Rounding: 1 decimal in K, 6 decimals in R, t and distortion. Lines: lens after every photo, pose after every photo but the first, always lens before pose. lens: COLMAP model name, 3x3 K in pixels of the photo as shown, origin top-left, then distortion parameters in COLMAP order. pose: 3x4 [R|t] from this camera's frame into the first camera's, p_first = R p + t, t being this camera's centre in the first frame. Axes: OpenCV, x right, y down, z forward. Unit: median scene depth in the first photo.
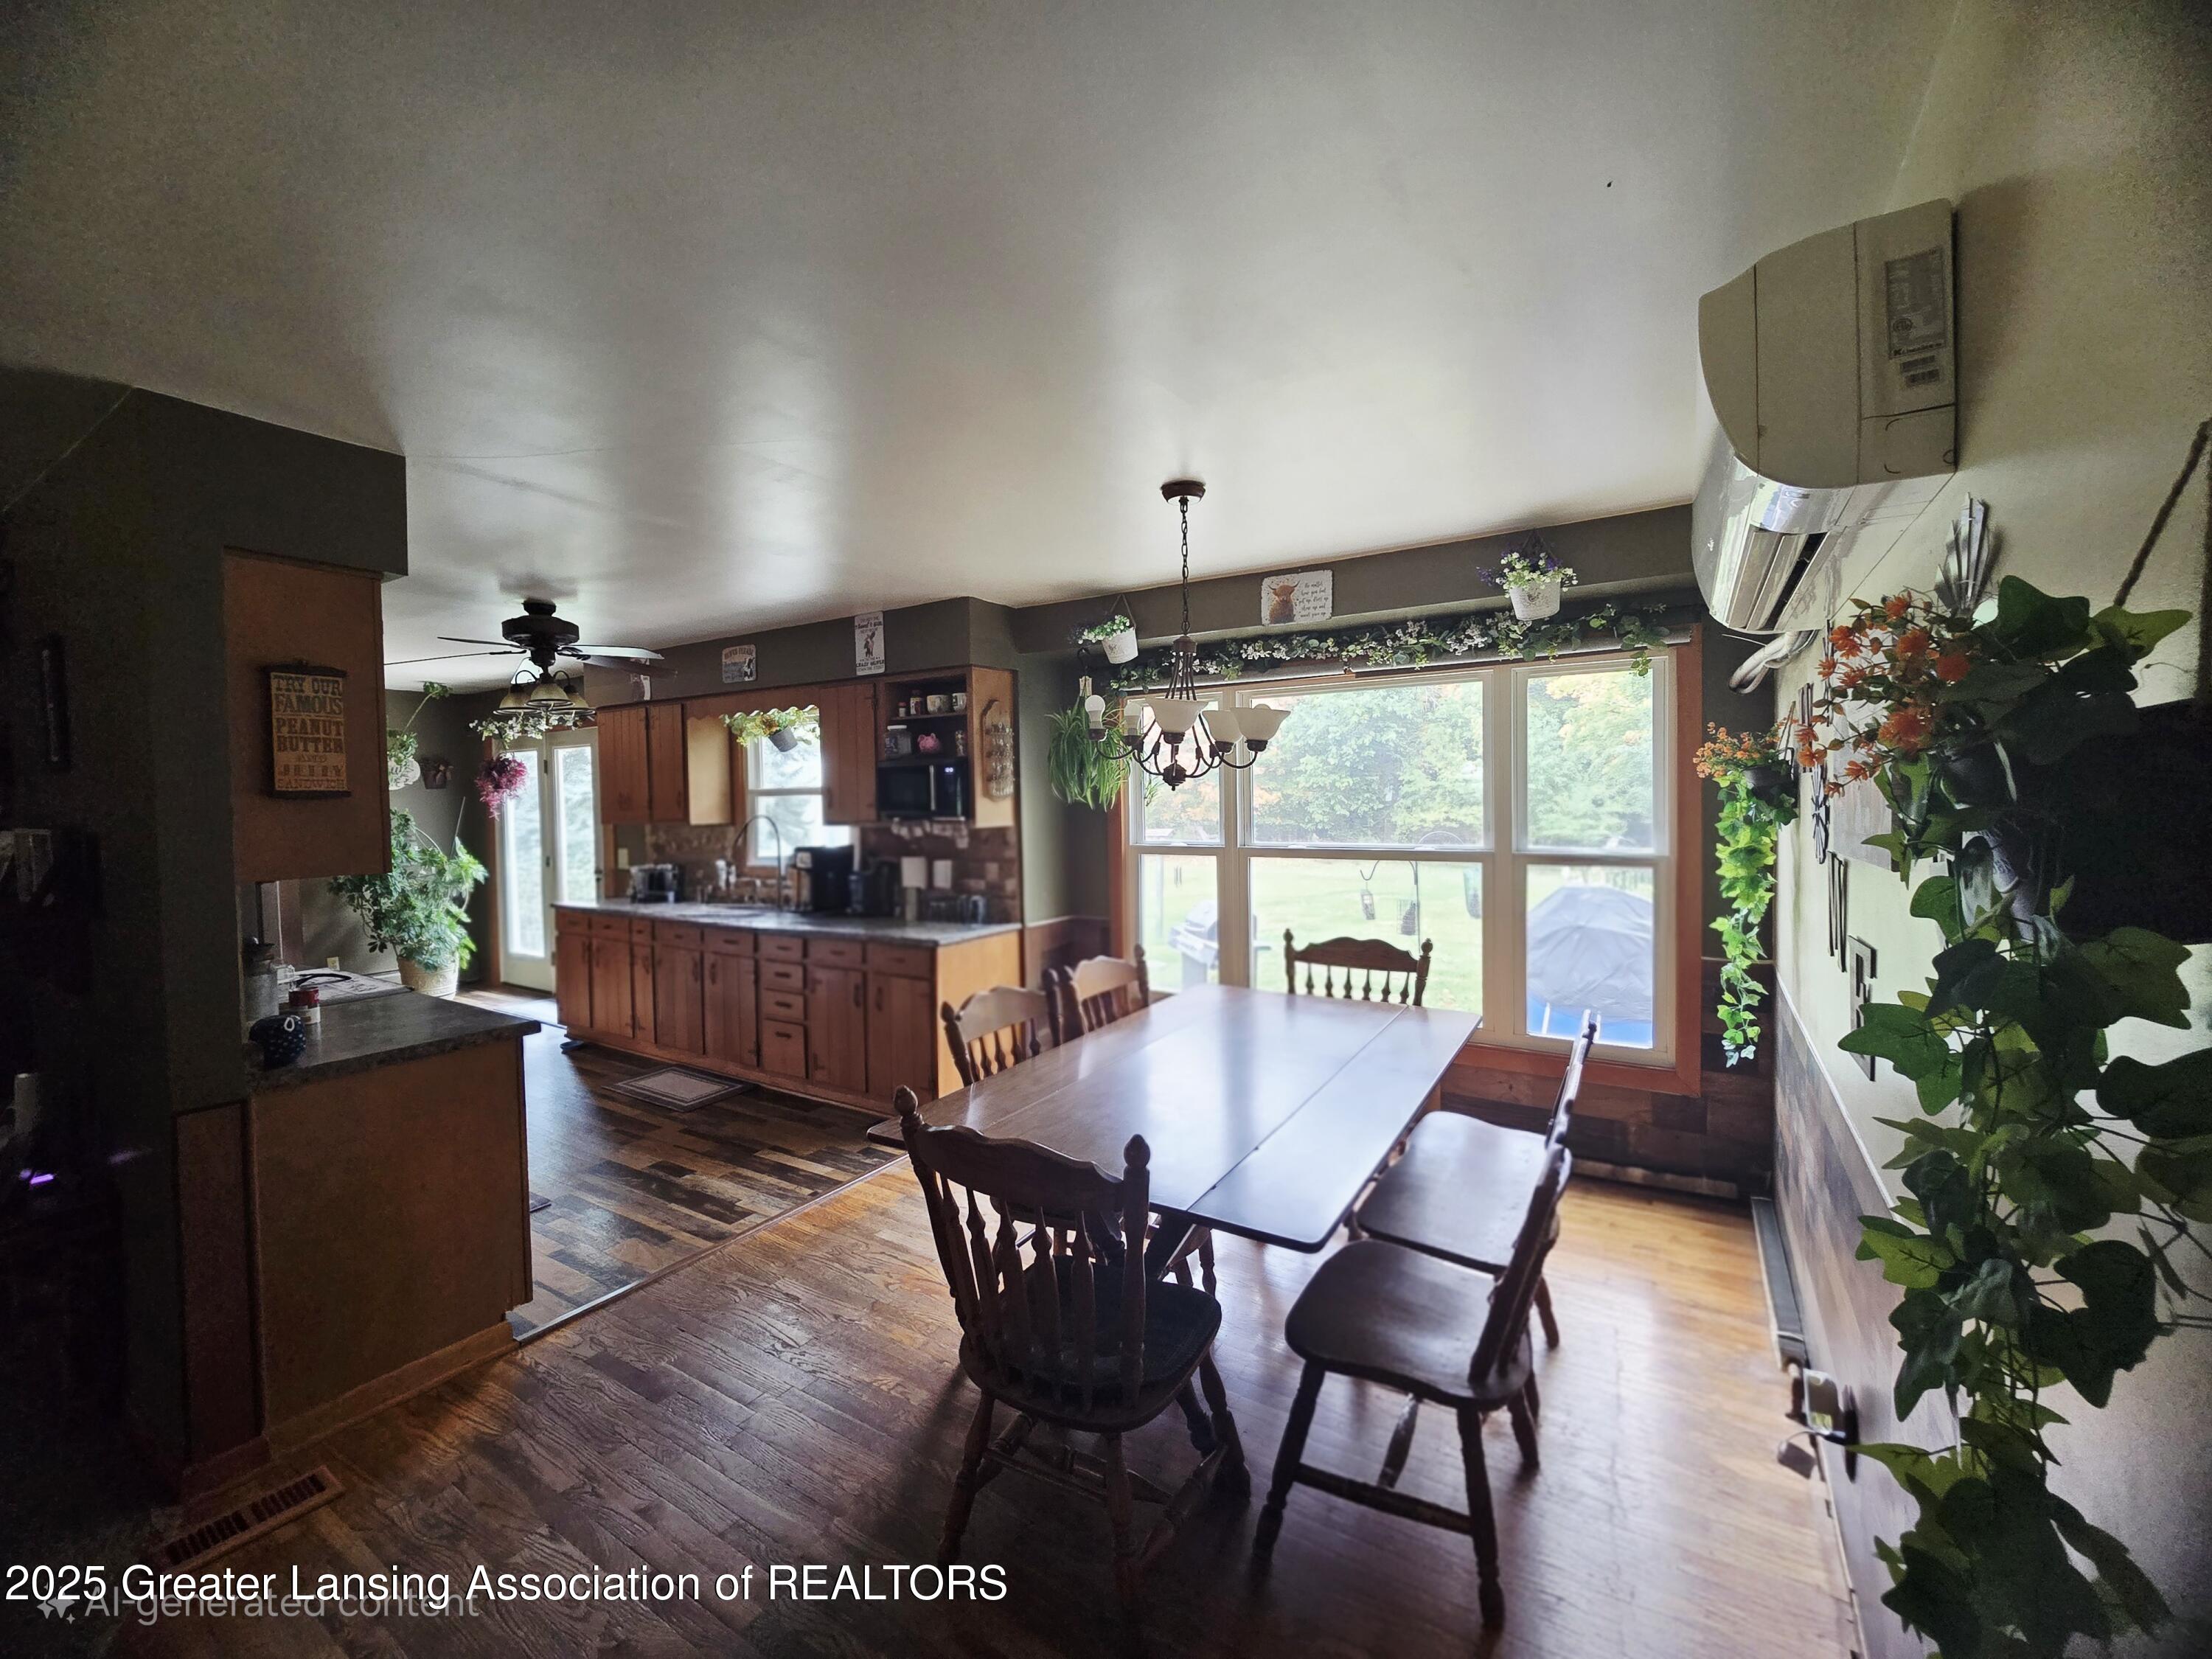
lens RADIAL K [[925.0, 0, 1106.0], [0, 925.0, 829.5], [0, 0, 1]] dist [0.026262, -0.000060]
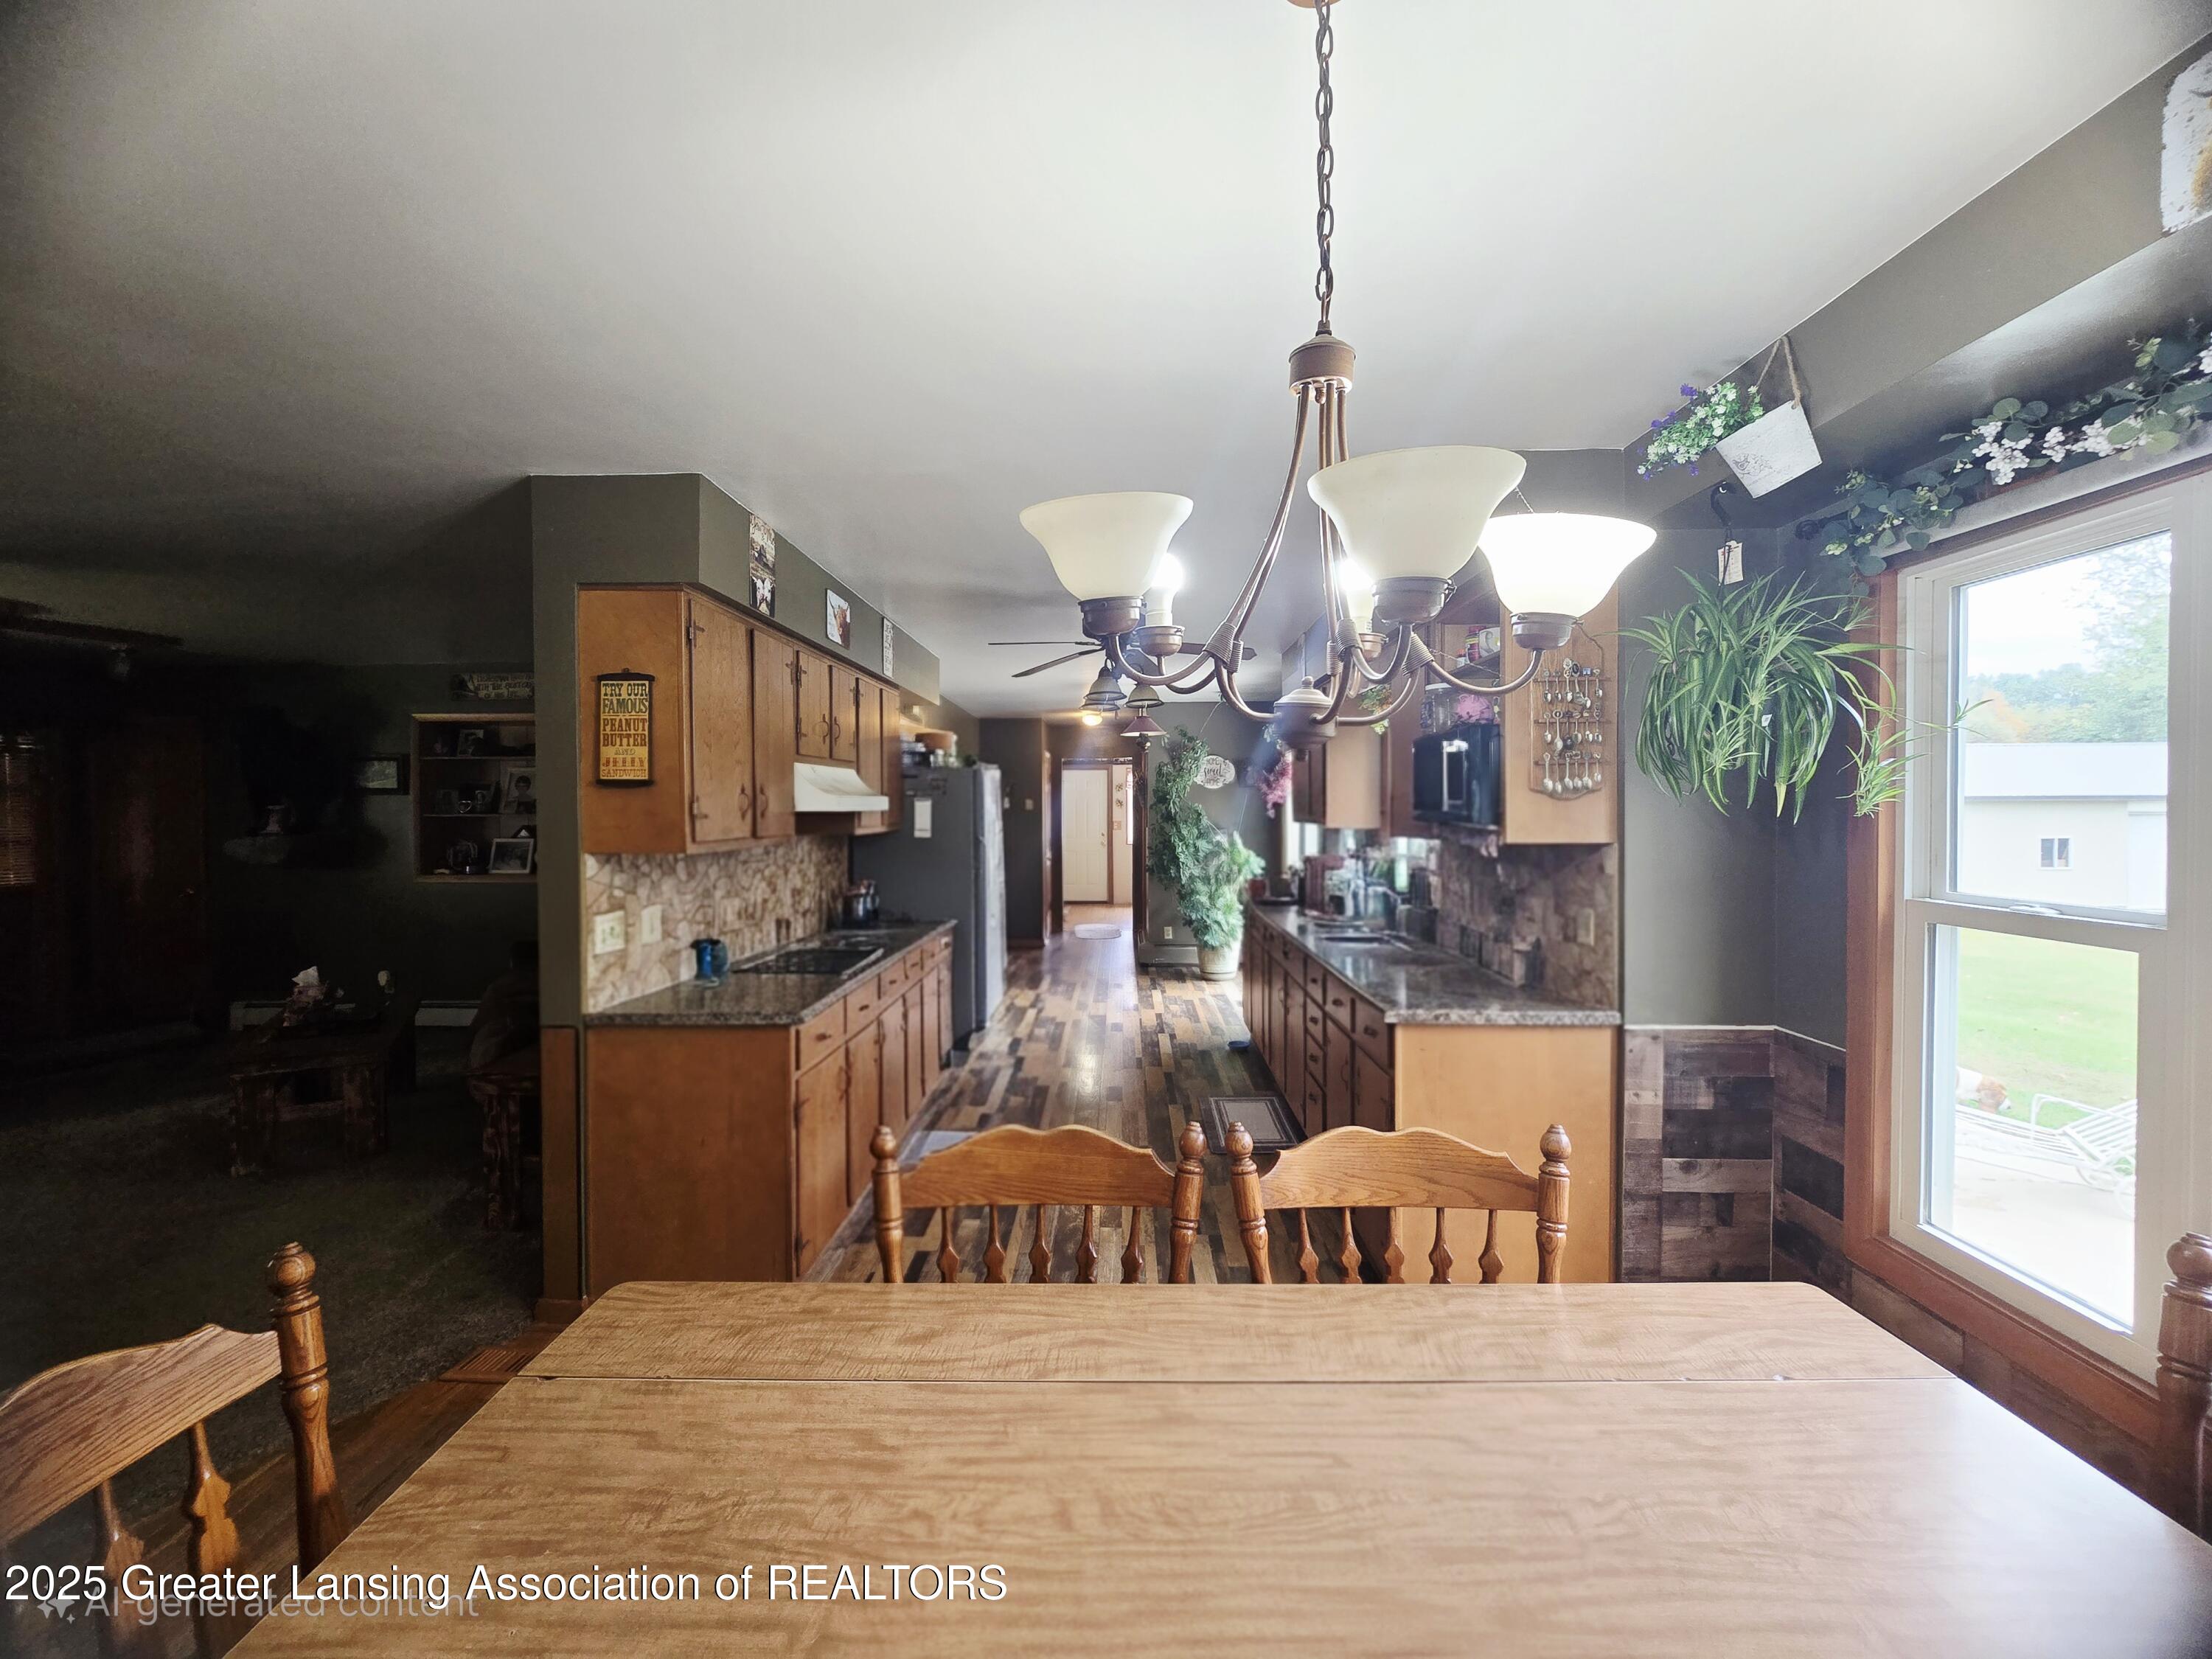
lens RADIAL K [[925.0, 0, 1106.0], [0, 925.0, 829.5], [0, 0, 1]] dist [0.026262, -0.000060]
pose [[0.518570, 0.034841, -0.854325, 0.454398], [-0.039374, 0.999083, 0.016845, -0.022202], [0.854128, 0.024902, 0.519466, 0.908885]]
